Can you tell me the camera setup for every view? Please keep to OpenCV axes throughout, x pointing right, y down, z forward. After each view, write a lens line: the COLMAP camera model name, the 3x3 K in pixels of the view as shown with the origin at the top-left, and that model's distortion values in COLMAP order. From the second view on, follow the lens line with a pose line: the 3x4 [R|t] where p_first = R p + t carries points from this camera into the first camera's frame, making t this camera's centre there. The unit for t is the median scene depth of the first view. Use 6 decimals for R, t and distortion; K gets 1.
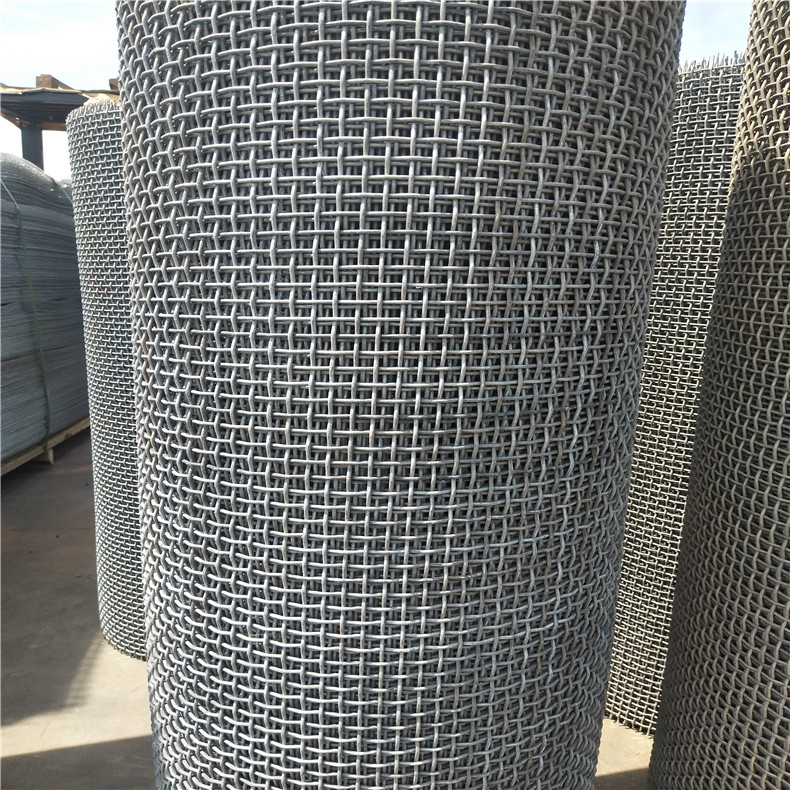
lens RADIAL K [[668.1, 0, 394.7], [0, 668.1, 377.1], [0, 0, 1]] dist [-0.000950, -0.088345]
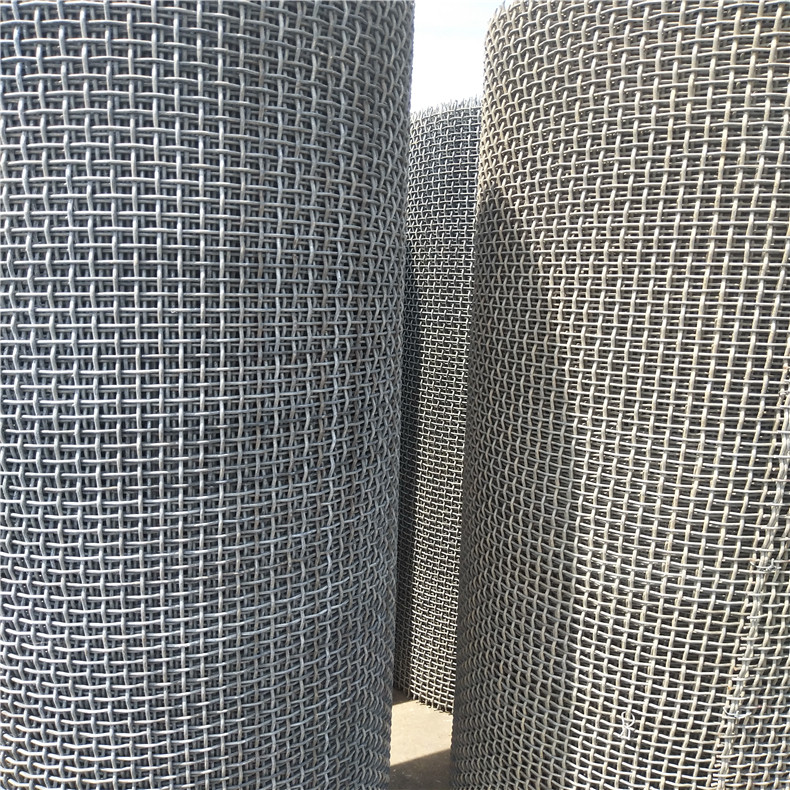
lens RADIAL K [[689.2, 0, 395.0], [0, 689.2, 395.0], [0, 0, 1]] dist [0.007960, -0.102340]
pose [[0.978032, -0.029081, 0.206416, 0.138054], [0.026715, 0.999542, 0.014240, -0.003045], [-0.206736, -0.008413, 0.978361, -0.170247]]
